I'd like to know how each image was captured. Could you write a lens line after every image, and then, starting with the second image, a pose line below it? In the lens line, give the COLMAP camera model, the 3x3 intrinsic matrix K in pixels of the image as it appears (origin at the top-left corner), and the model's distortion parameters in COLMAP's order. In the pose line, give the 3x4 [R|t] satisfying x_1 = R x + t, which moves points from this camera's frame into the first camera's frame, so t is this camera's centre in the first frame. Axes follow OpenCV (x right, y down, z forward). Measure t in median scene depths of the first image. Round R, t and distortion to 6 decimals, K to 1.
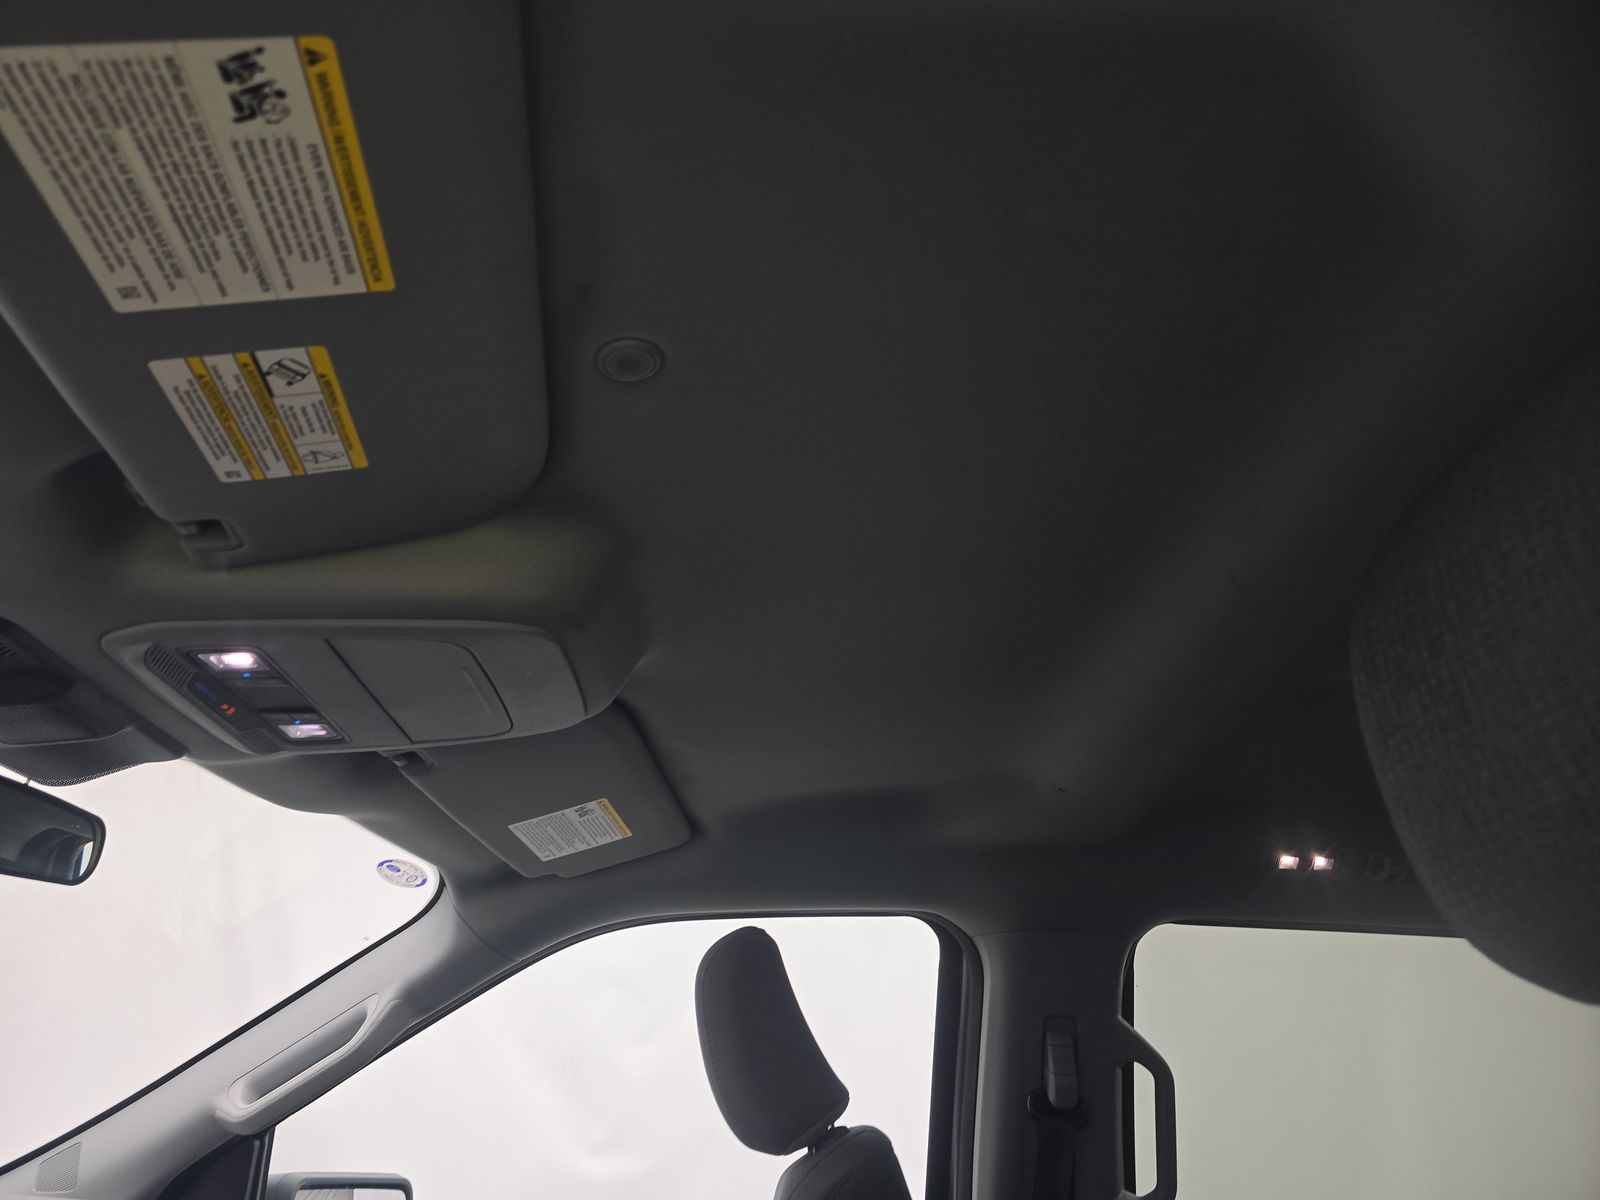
lens RADIAL K [[1072.4, 0, 801.4], [0, 1072.4, 599.1], [0, 0, 1]] dist [0.006683, -0.003708]
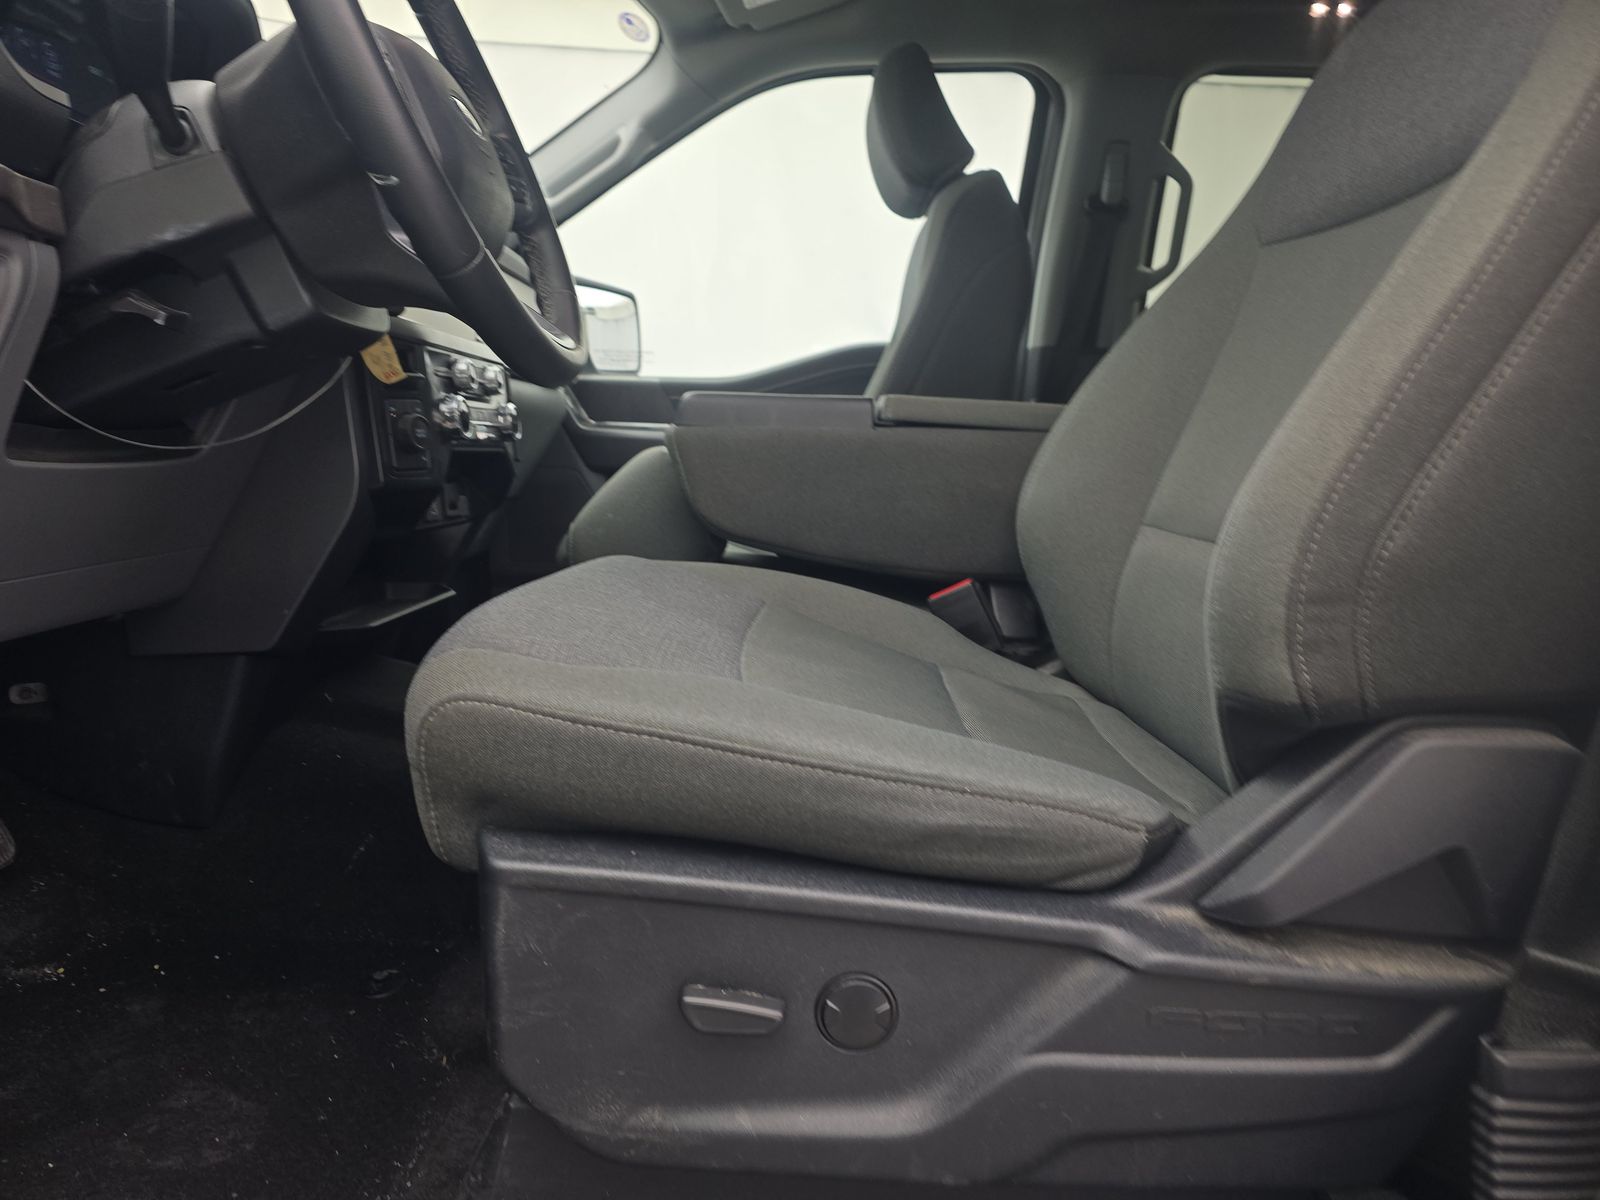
lens RADIAL K [[1072.4, 0, 796.0], [0, 1072.4, 598.1], [0, 0, 1]] dist [0.006683, -0.003708]
pose [[0.998282, 0.020735, -0.054804, -0.083549], [0.015550, 0.808015, 0.588957, 0.046542], [0.056494, -0.588797, 0.806304, -0.474608]]
